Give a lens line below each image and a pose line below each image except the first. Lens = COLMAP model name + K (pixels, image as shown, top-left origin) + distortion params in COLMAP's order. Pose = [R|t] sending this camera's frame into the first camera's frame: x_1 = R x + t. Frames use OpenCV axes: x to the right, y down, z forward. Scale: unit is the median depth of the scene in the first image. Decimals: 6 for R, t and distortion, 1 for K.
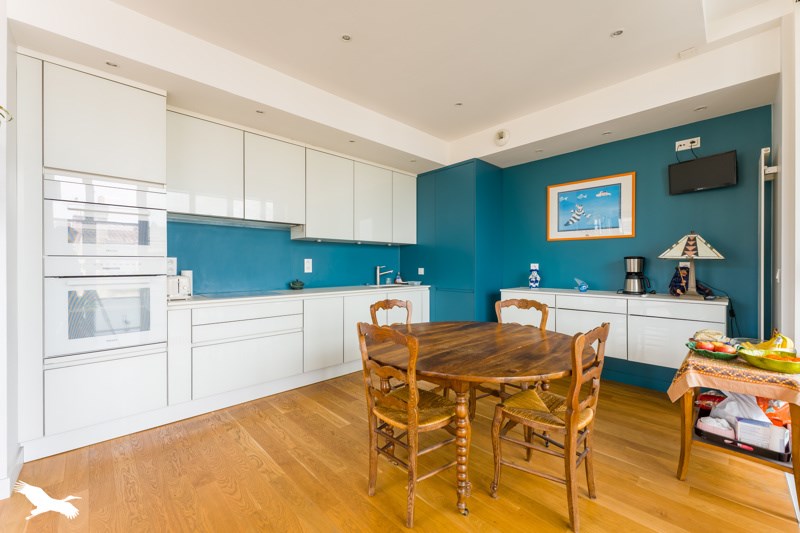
lens RADIAL K [[322.2, 0, 400.0], [0, 322.2, 266.5], [0, 0, 1]] dist [-0.001755, -0.000412]
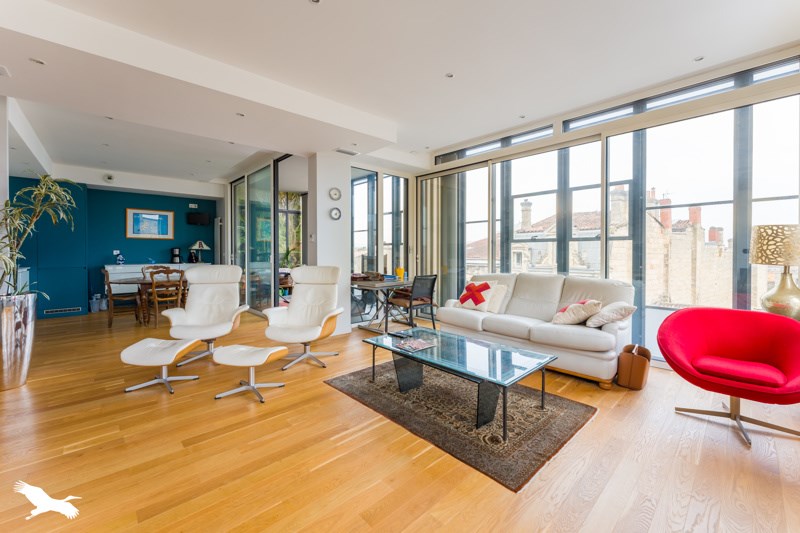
lens RADIAL K [[322.2, 0, 400.0], [0, 322.2, 266.5], [0, 0, 1]] dist [-0.001755, -0.000412]
pose [[0.020761, -0.044330, 0.998801, -1.612817], [0.003922, 0.999012, 0.044257, 0.007678], [-0.999777, 0.002999, 0.020914, -0.702169]]
